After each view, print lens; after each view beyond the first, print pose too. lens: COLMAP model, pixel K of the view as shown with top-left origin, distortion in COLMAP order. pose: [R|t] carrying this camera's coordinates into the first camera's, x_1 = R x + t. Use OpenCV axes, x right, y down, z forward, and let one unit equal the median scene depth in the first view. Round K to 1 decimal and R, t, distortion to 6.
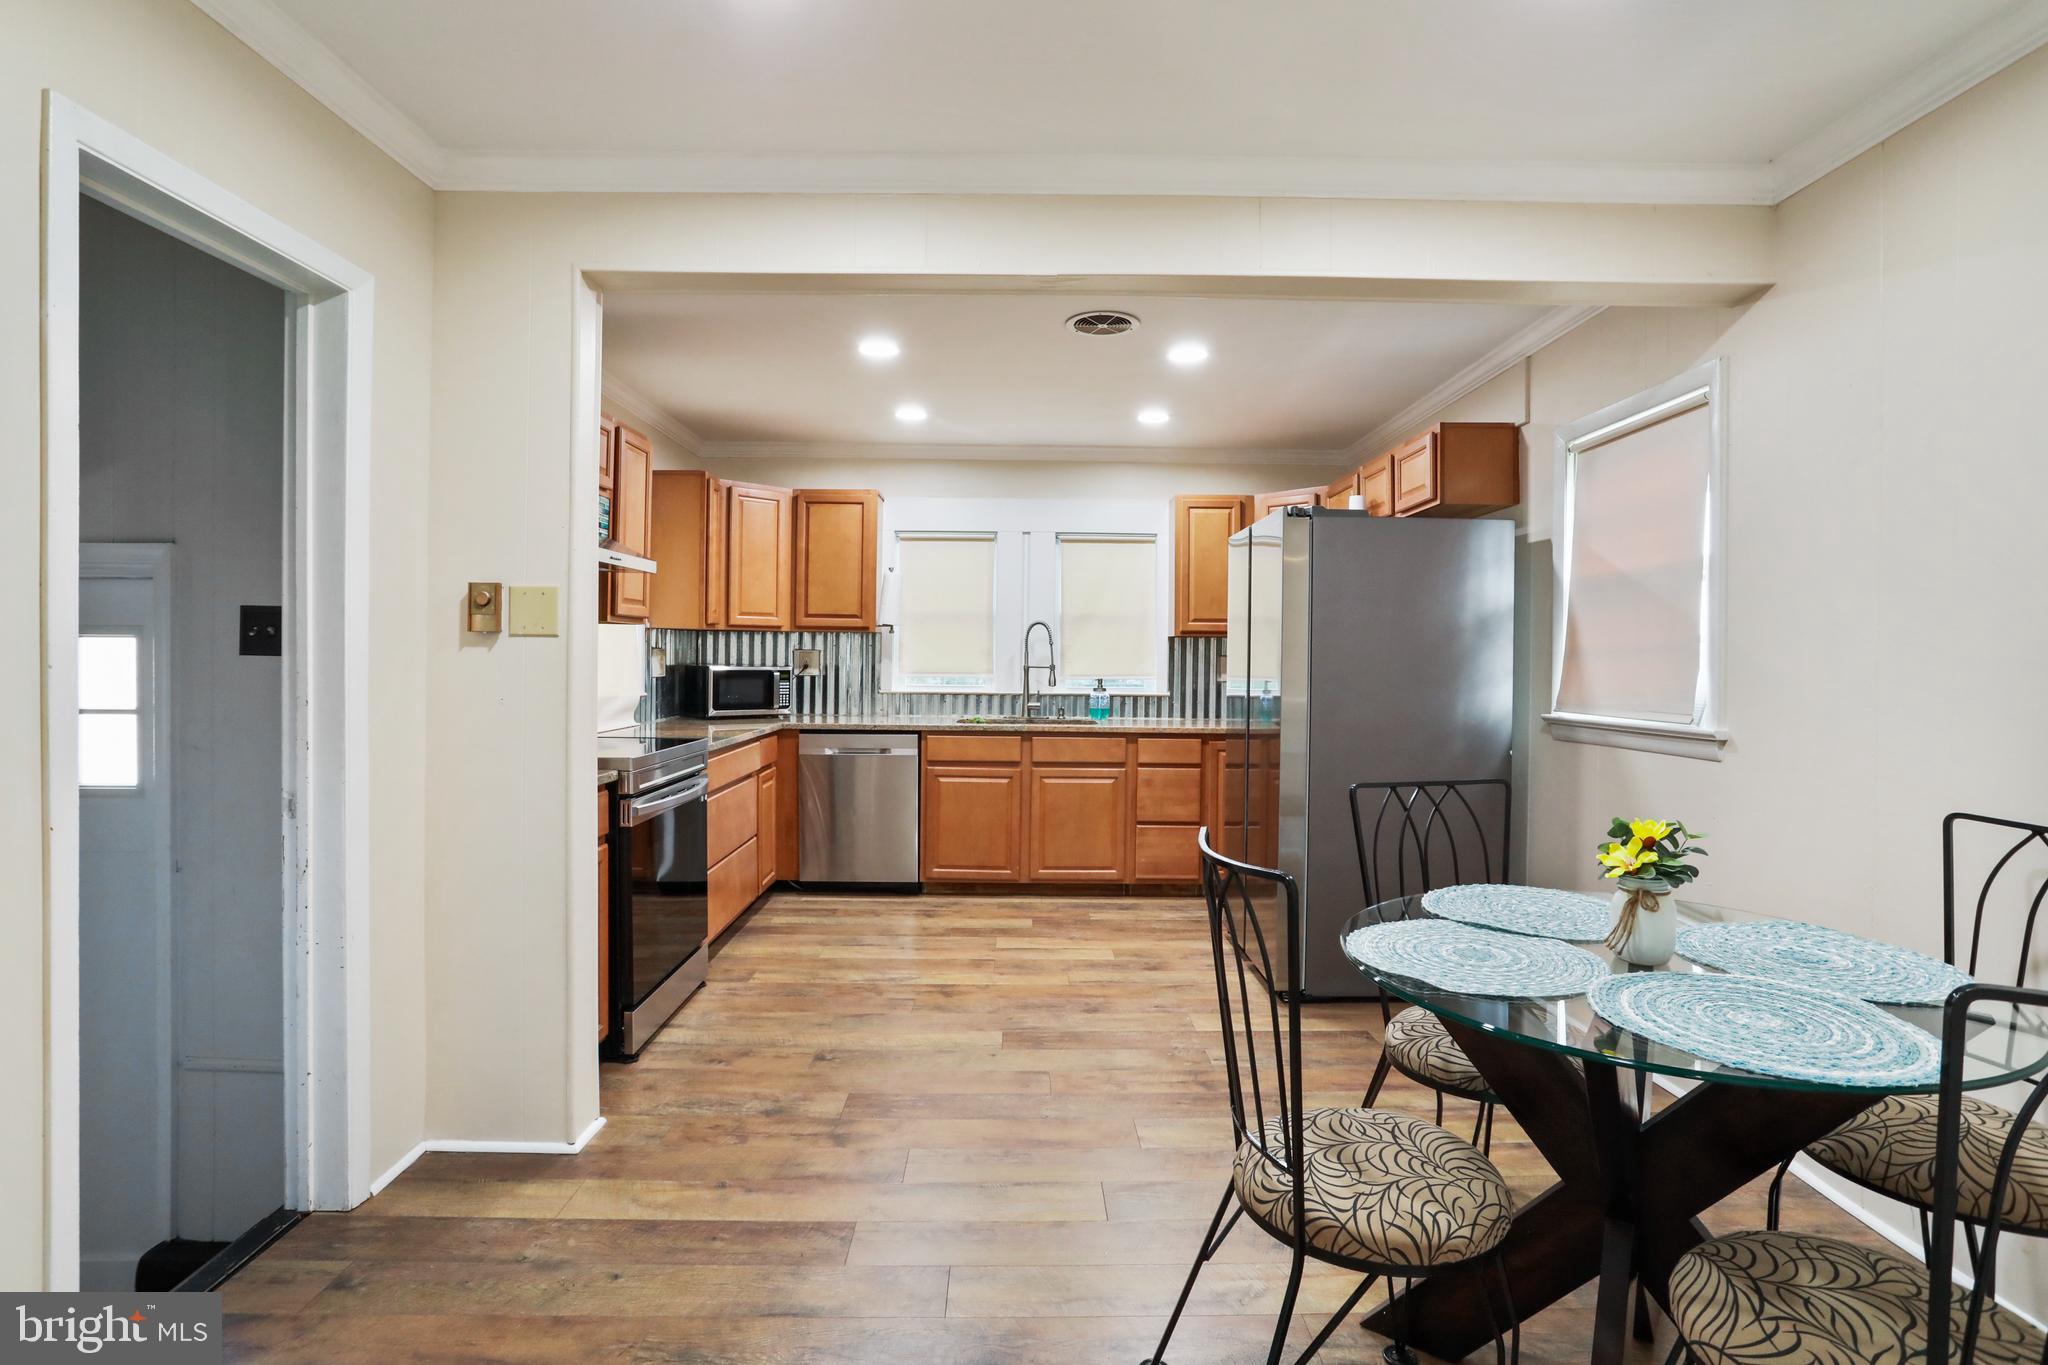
lens RADIAL K [[1002.2, 0, 1021.8], [0, 1002.2, 673.4], [0, 0, 1]] dist [-0.066639, 0.039405]
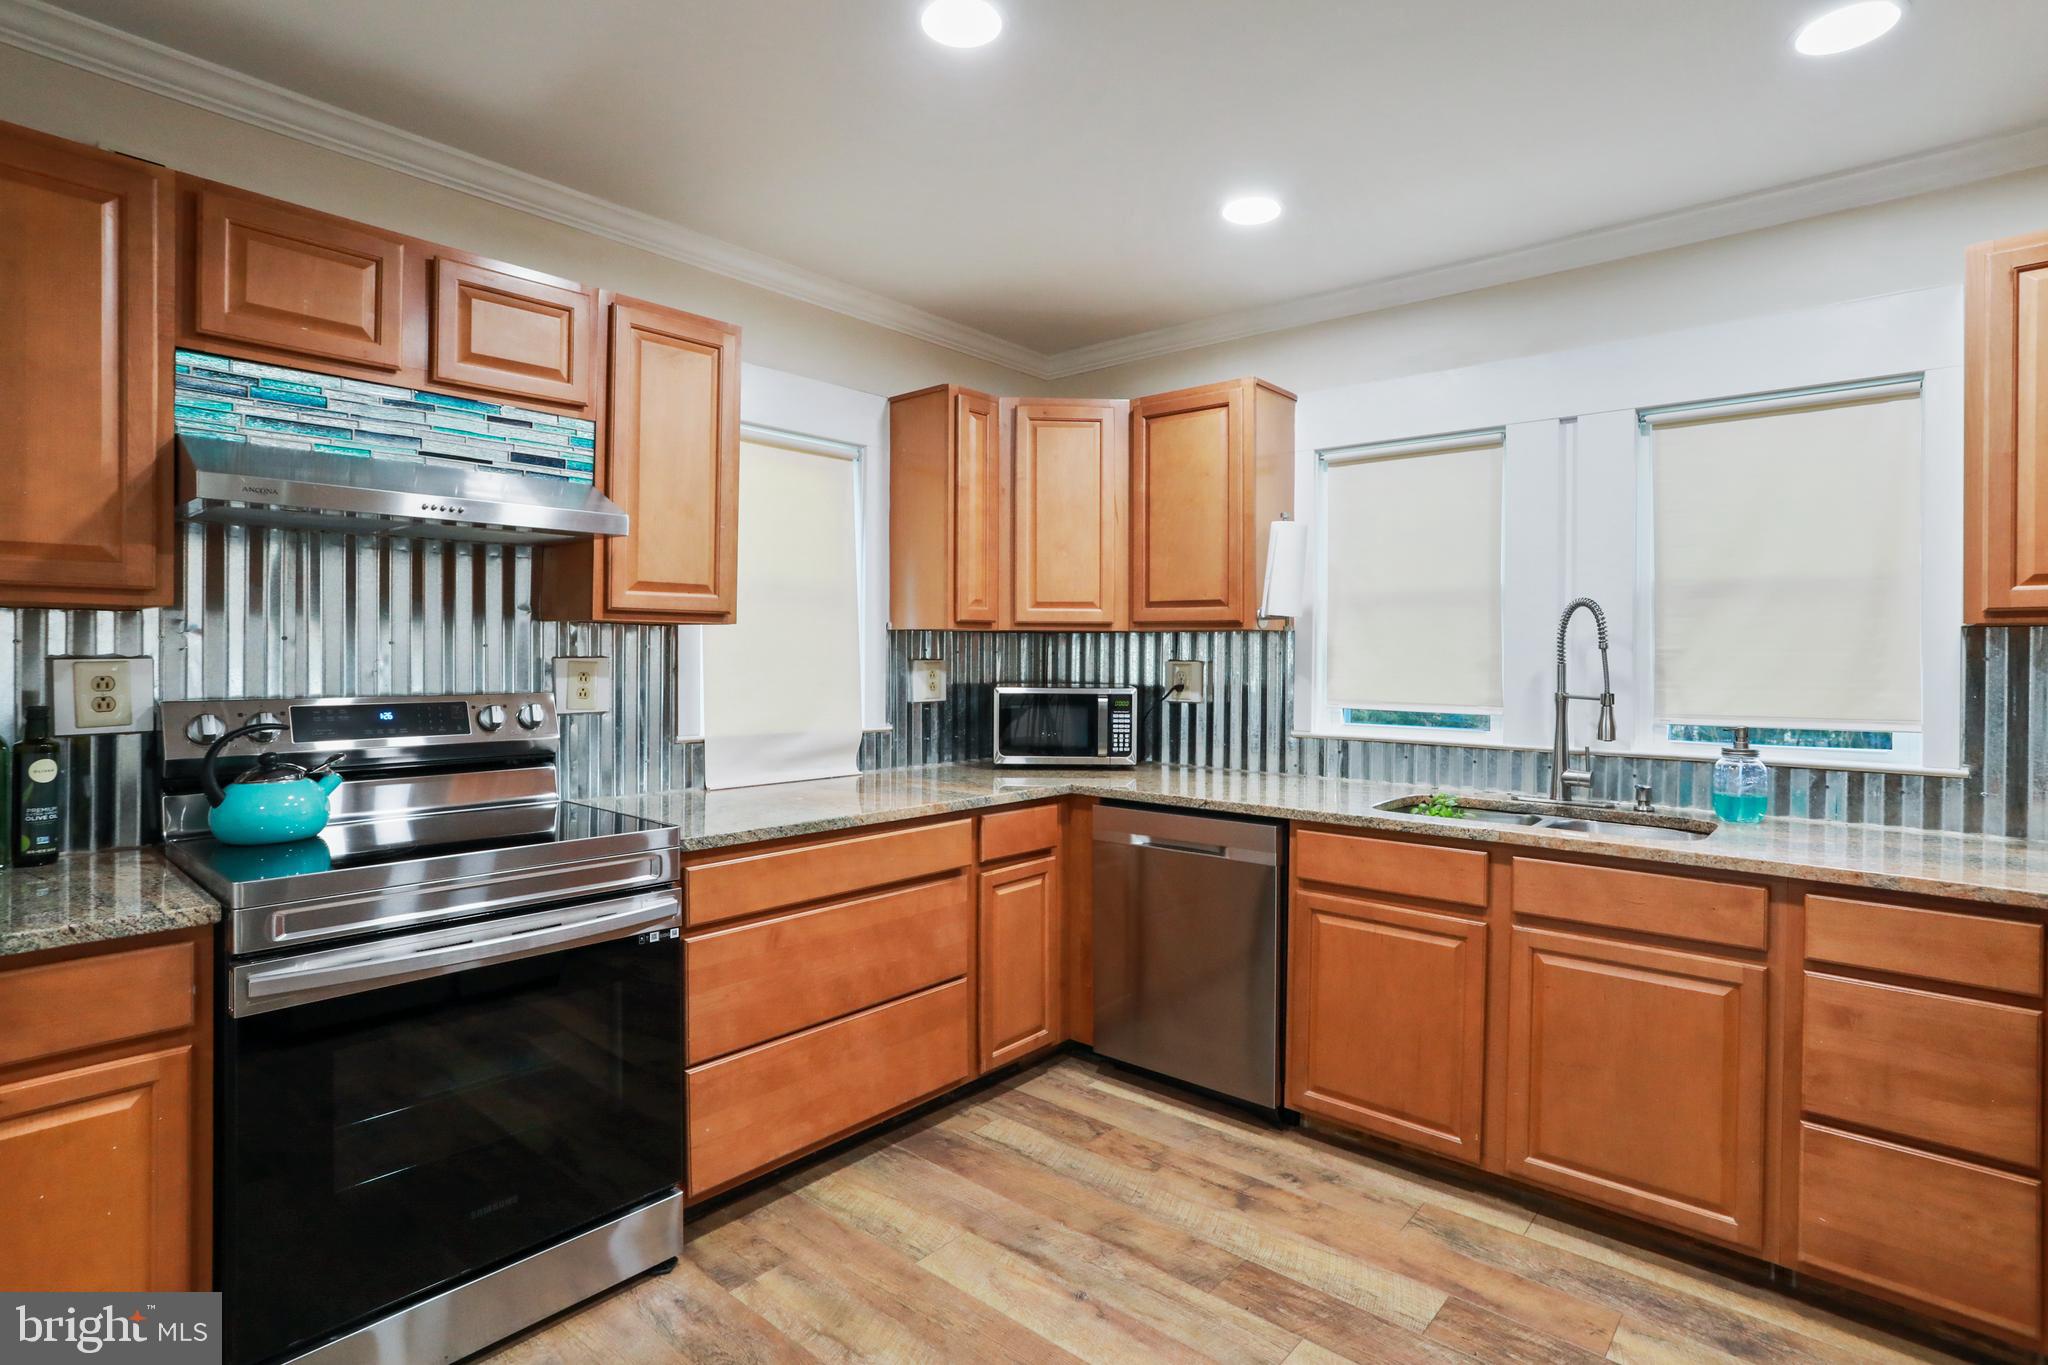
lens RADIAL K [[1019.2, 0, 1025.2], [0, 1019.2, 658.4], [0, 0, 1]] dist [-0.061159, 0.036004]
pose [[0.746102, -0.002506, -0.665827, 0.146574], [-0.010444, 0.999826, -0.015467, -0.015697], [0.665750, 0.018494, 0.745946, 0.516578]]
